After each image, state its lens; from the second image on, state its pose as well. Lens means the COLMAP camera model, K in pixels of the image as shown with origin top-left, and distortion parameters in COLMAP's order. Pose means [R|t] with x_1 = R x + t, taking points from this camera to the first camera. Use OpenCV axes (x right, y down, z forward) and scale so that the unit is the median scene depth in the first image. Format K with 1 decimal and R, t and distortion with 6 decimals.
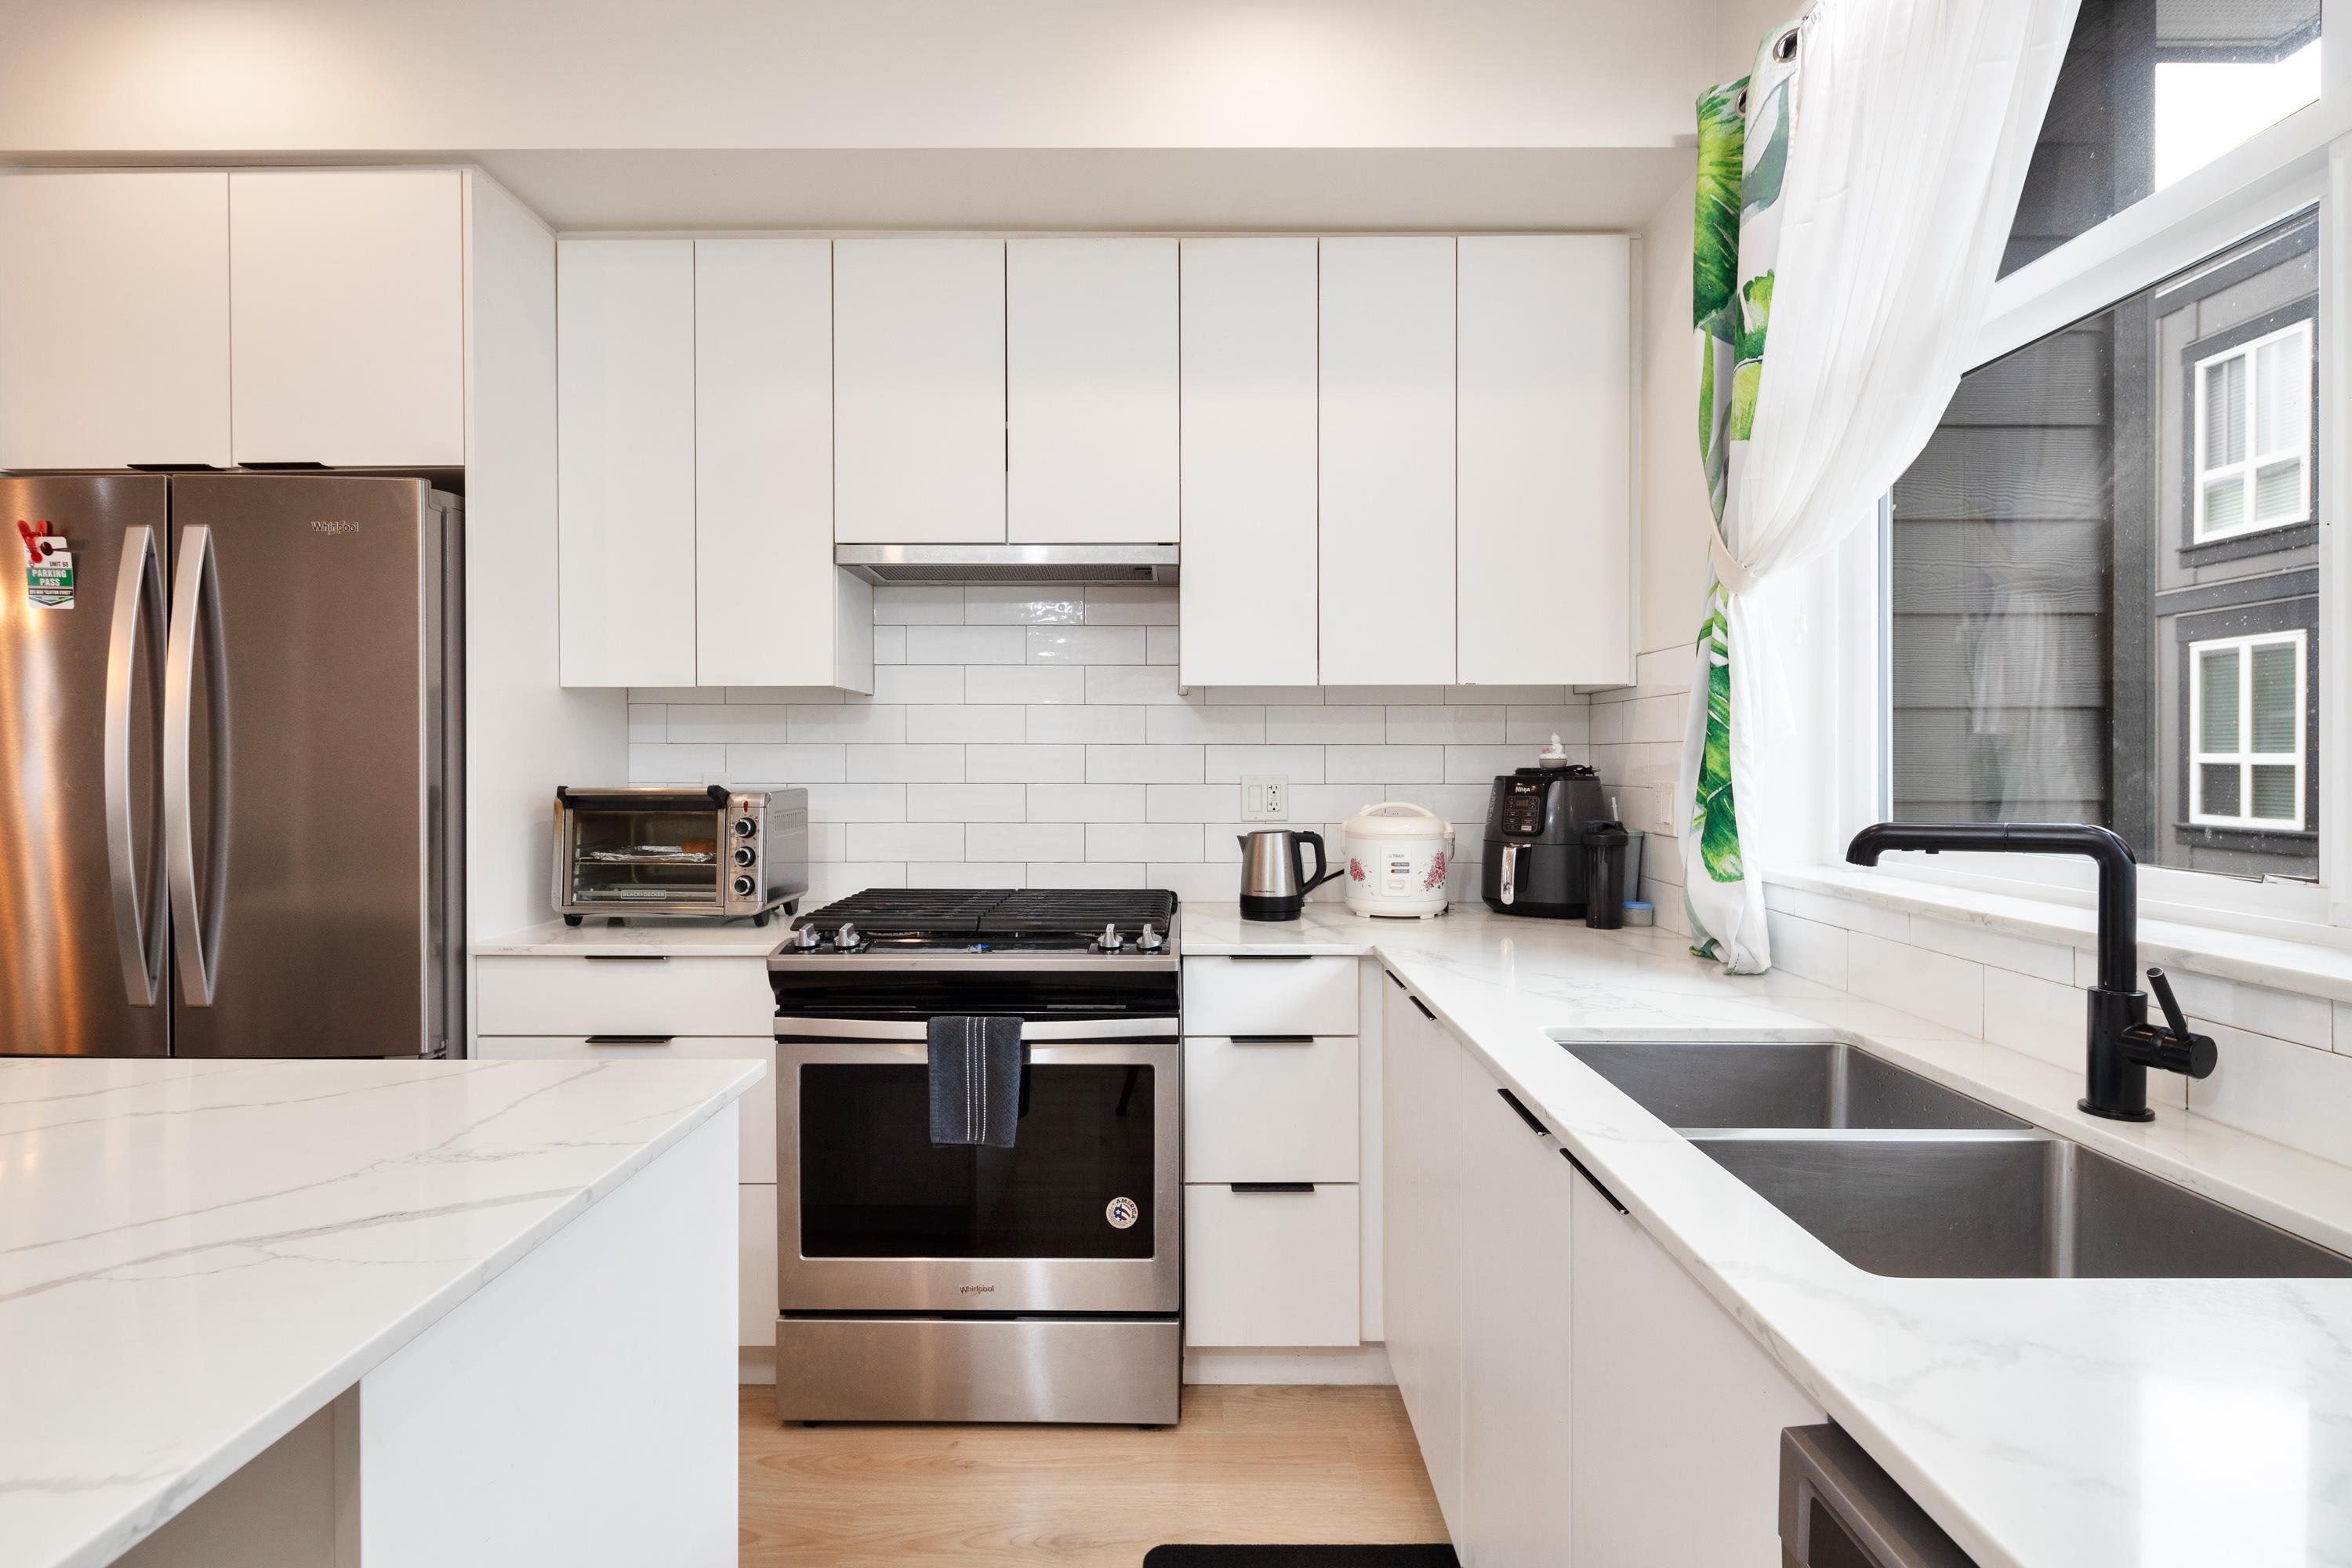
lens RADIAL K [[1135.0, 0, 1177.1], [0, 1135.0, 779.4], [0, 0, 1]] dist [0.000467, 0.000390]
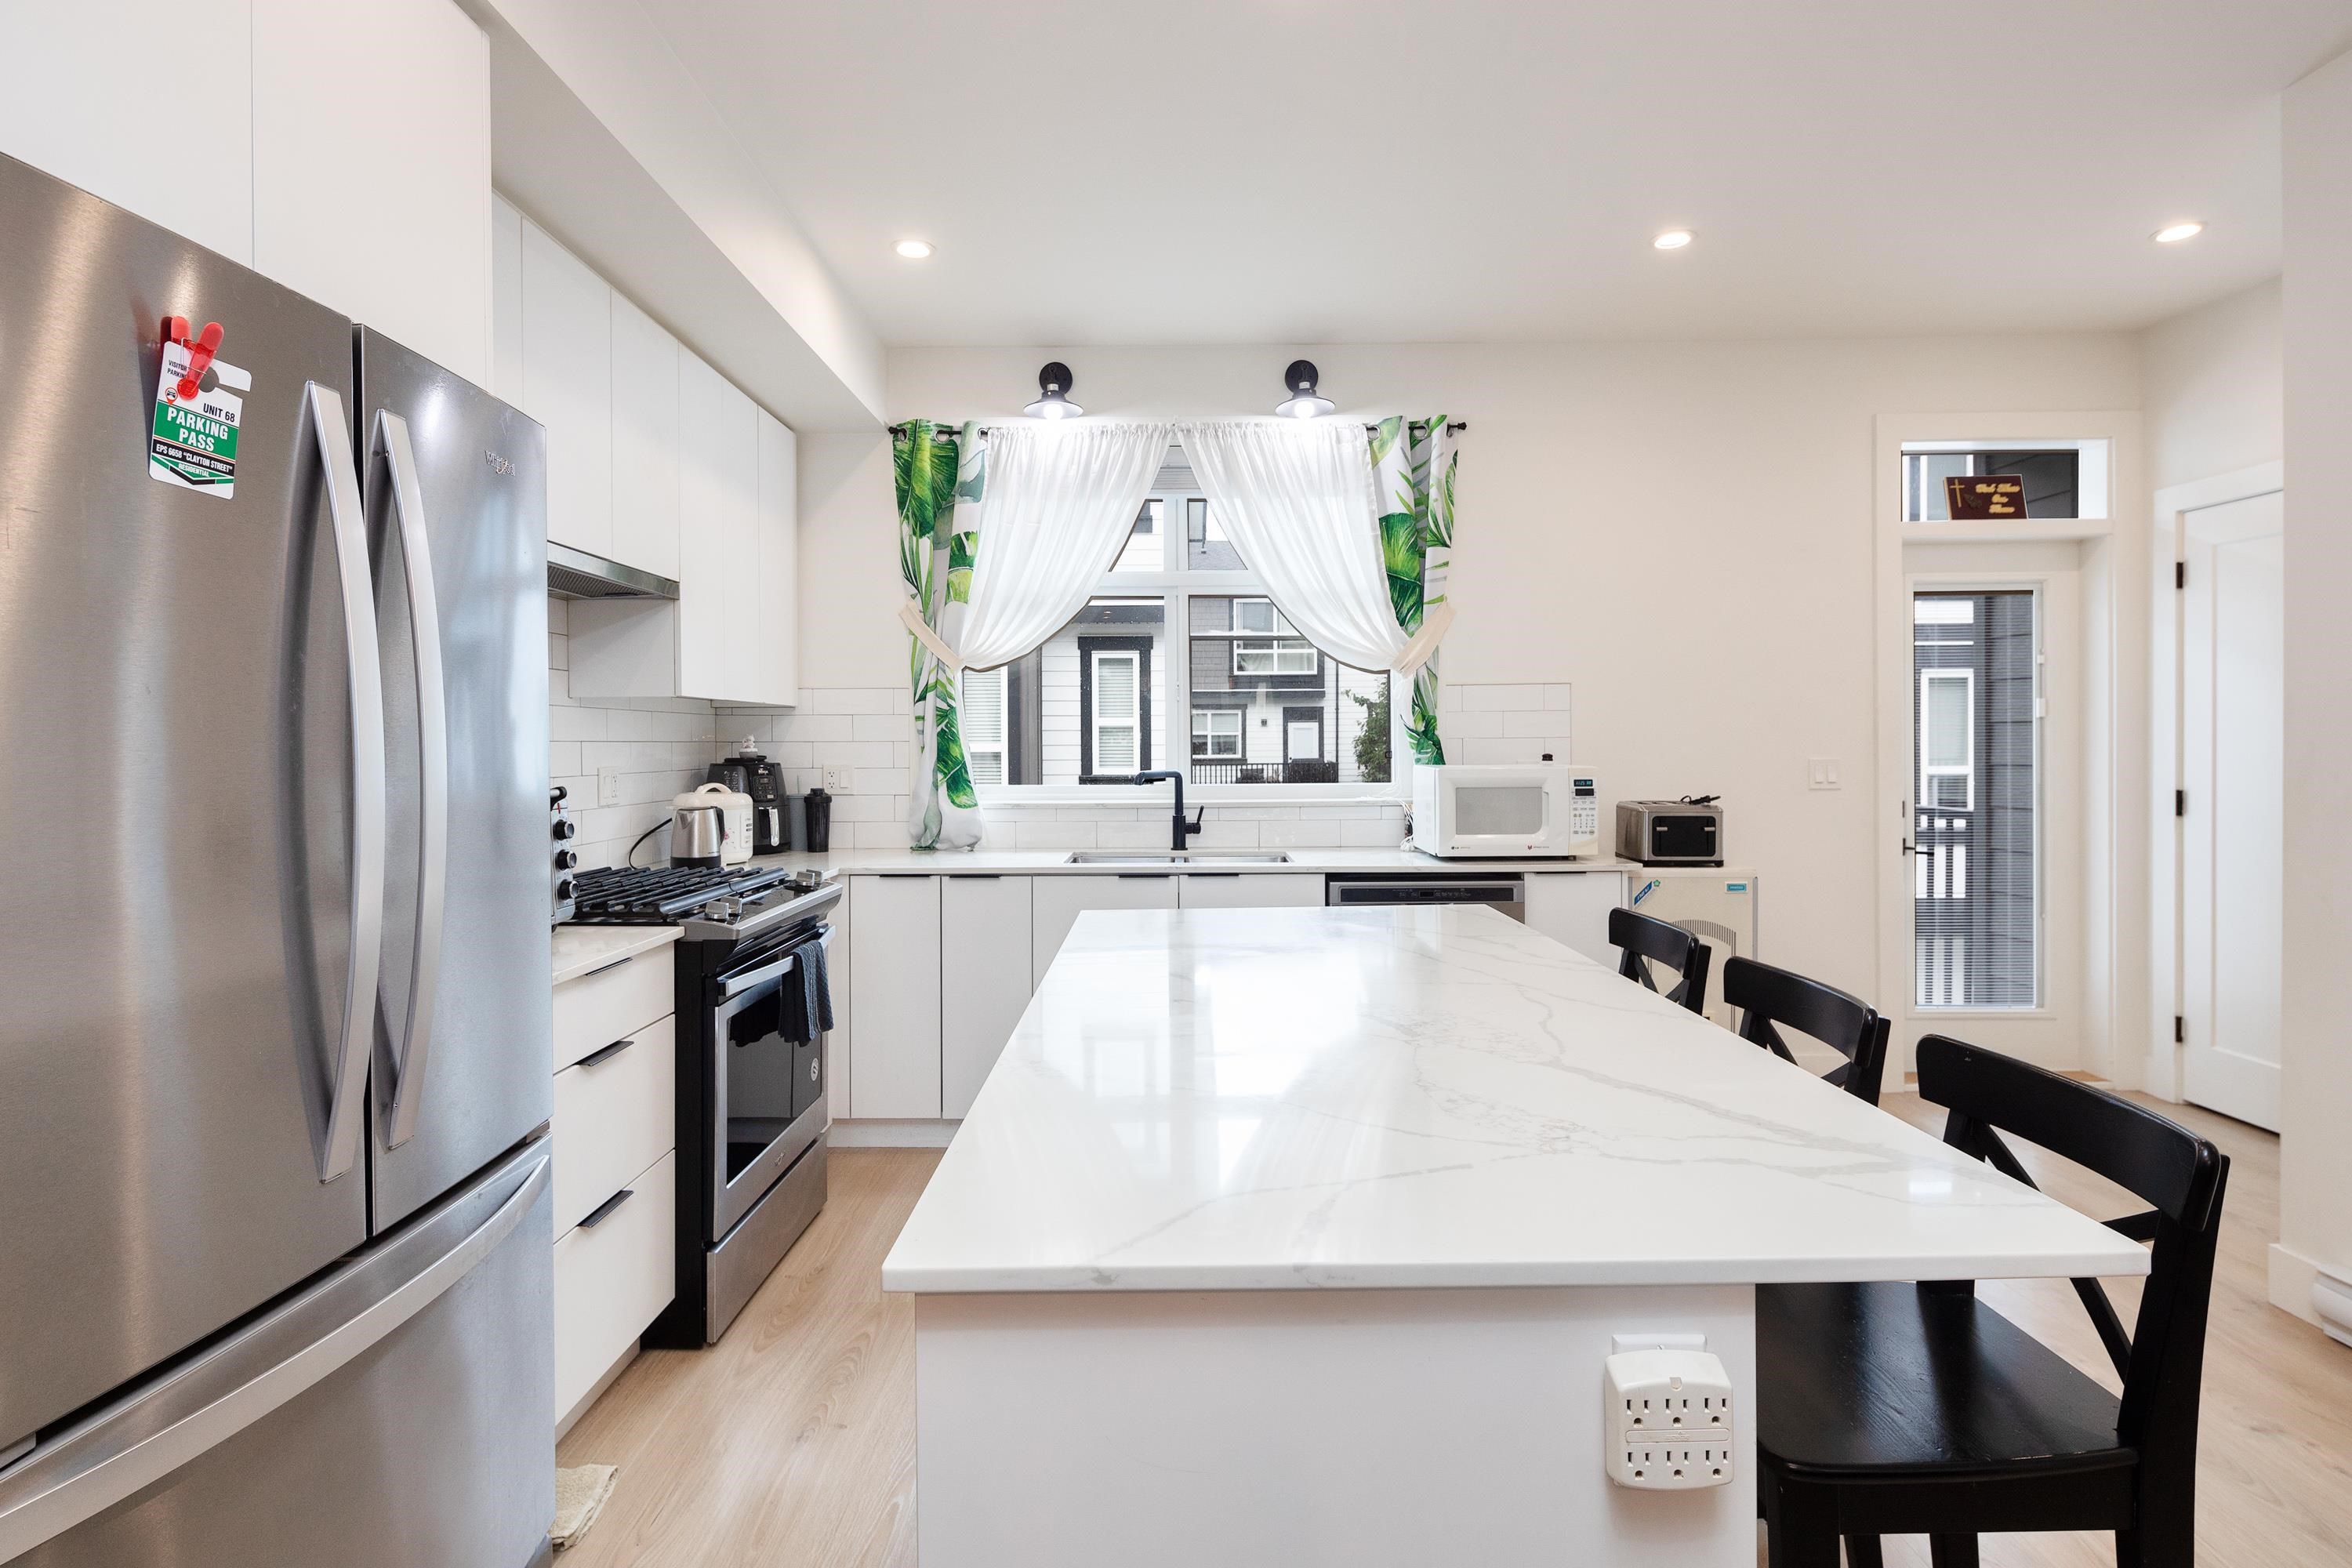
lens RADIAL K [[1135.0, 0, 1180.0], [0, 1135.0, 760.8], [0, 0, 1]] dist [0.000467, 0.000390]
pose [[-0.004798, -0.016027, 0.999860, -1.532403], [0.015008, 0.999758, 0.016097, -0.027194], [-0.999876, 0.015083, -0.004556, 0.553687]]
